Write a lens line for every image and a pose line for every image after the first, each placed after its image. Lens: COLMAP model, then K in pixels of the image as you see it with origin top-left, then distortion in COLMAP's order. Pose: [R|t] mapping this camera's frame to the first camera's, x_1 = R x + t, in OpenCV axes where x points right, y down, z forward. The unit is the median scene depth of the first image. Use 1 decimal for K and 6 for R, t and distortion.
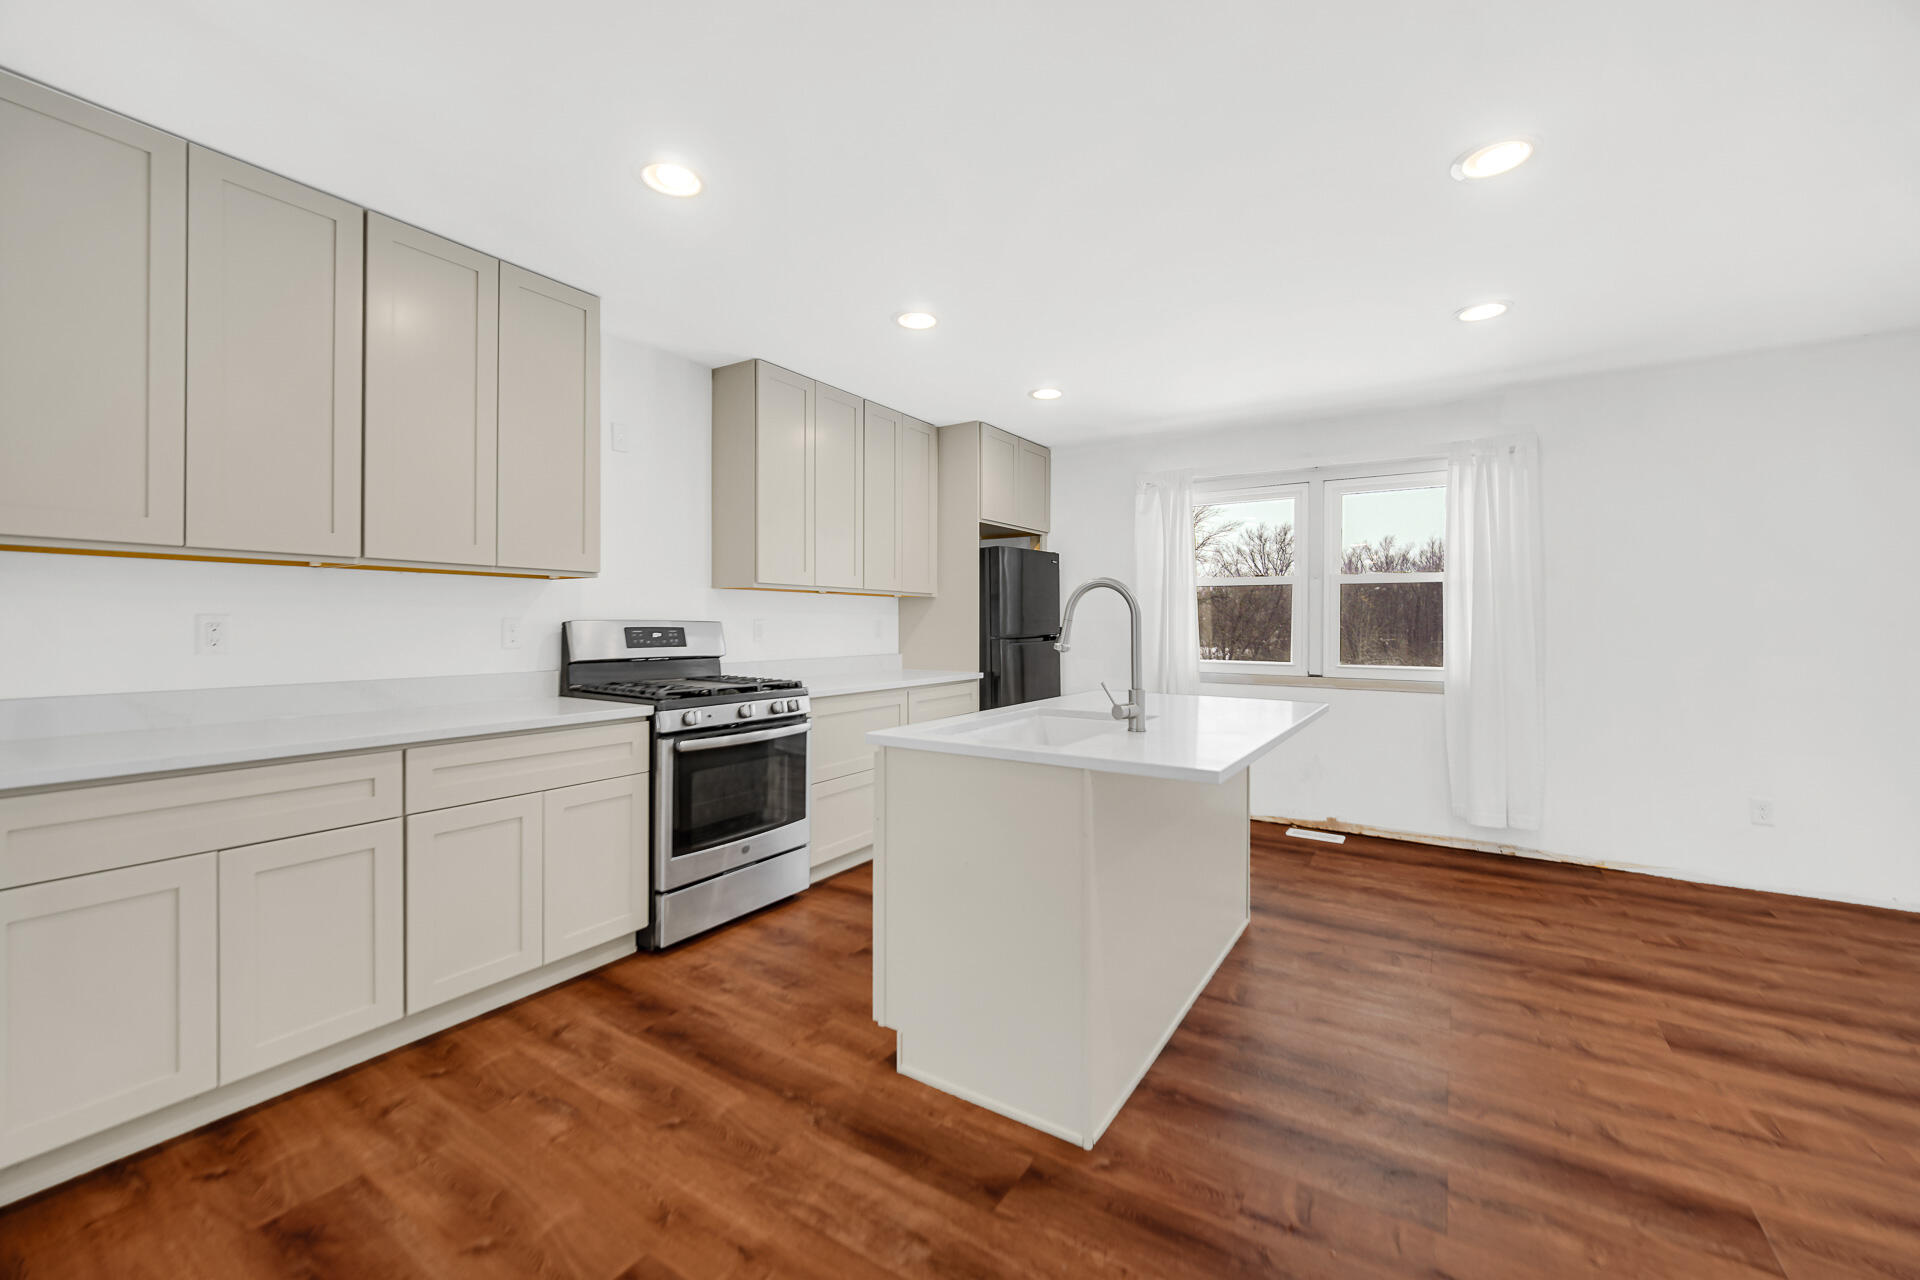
lens RADIAL K [[768.7, 0, 936.5], [0, 768.7, 614.6], [0, 0, 1]] dist [-0.006103, 0.001572]
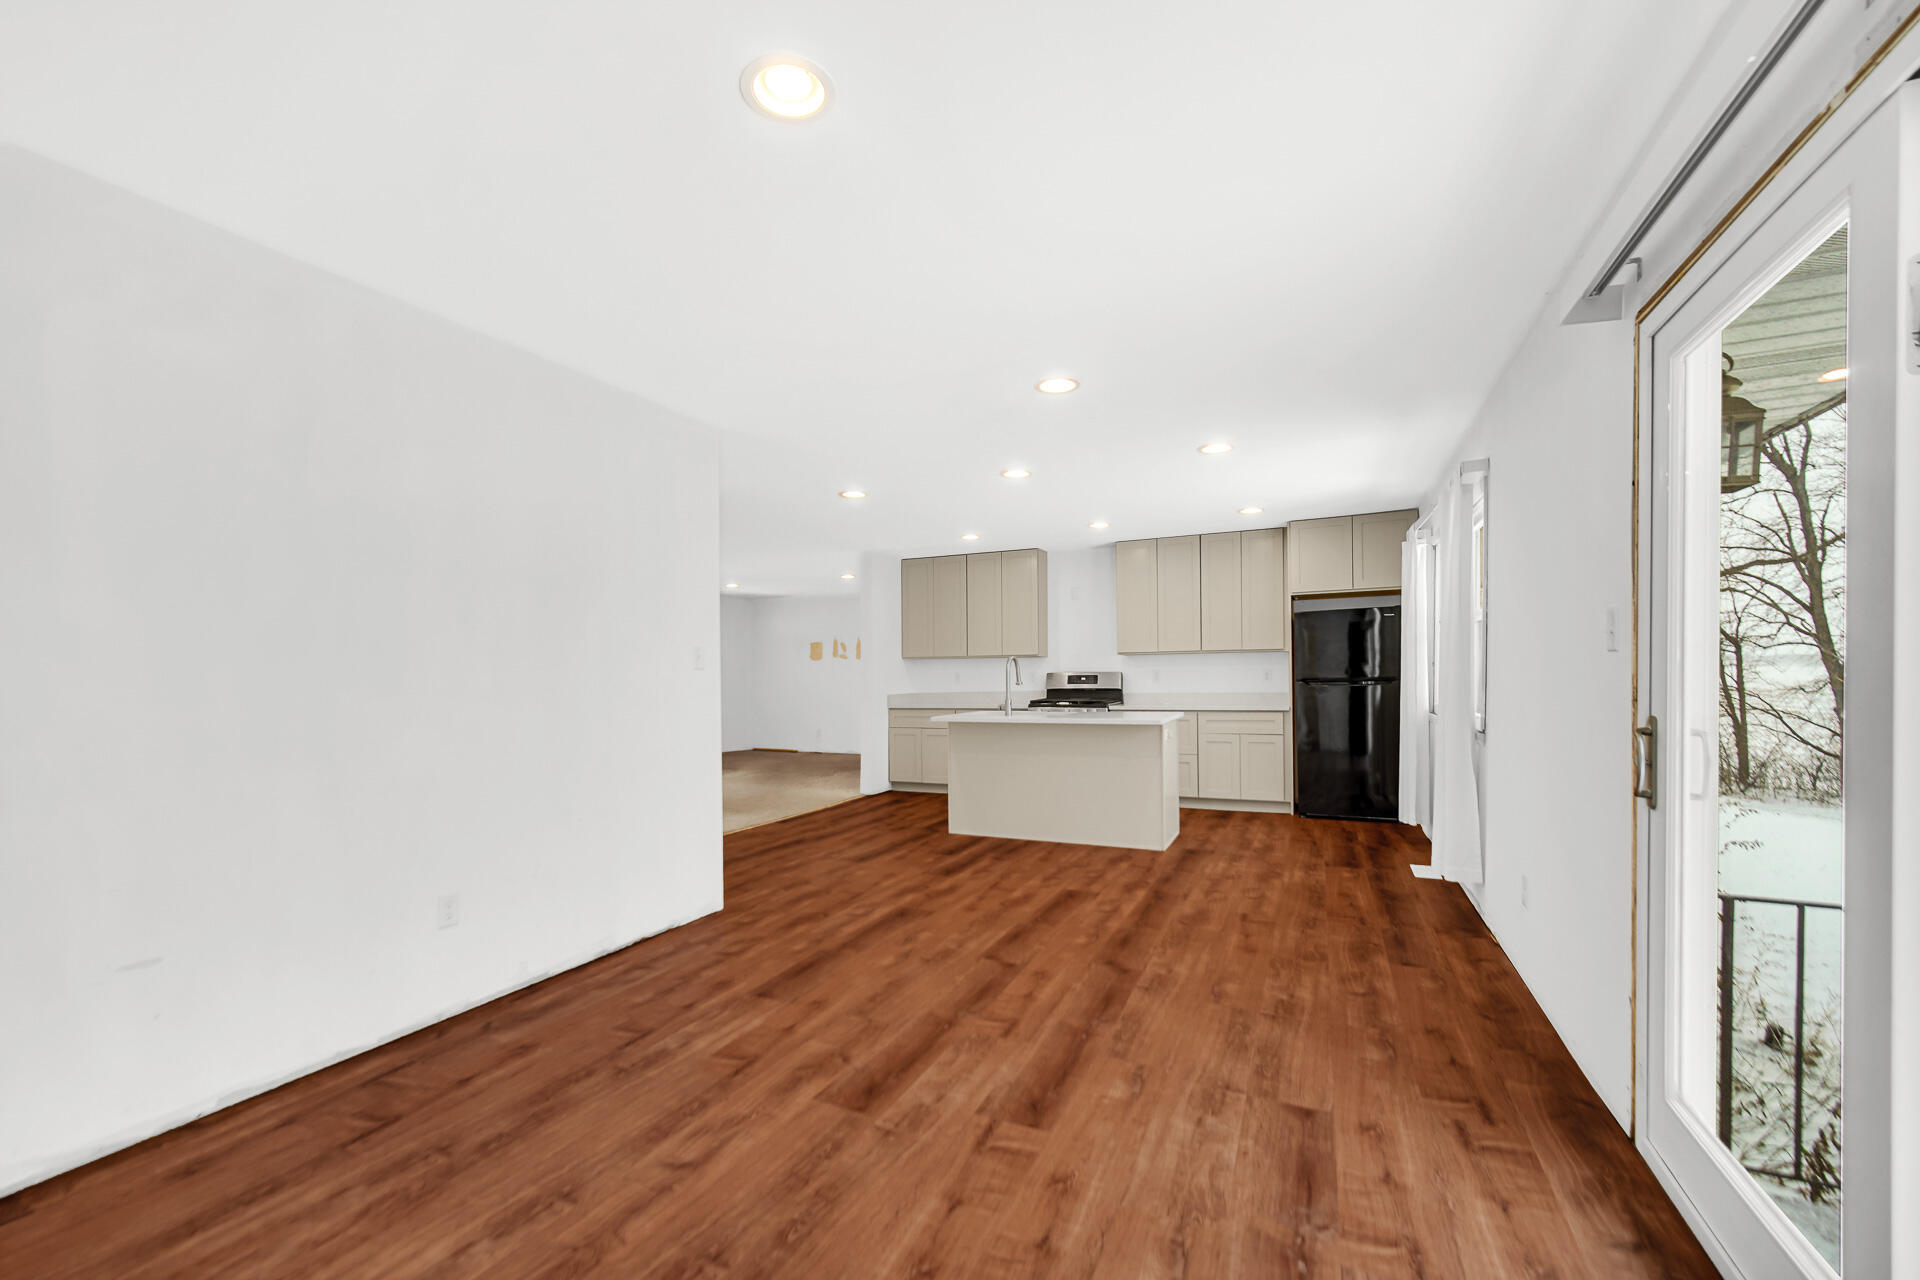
lens RADIAL K [[773.5, 0, 946.3], [0, 773.5, 696.6], [0, 0, 1]] dist [-0.007579, 0.000795]
pose [[0.139861, 0.021867, -0.989930, 1.850385], [0.024554, 0.999372, 0.025544, 0.011962], [0.989867, -0.027879, 0.139236, 0.282844]]
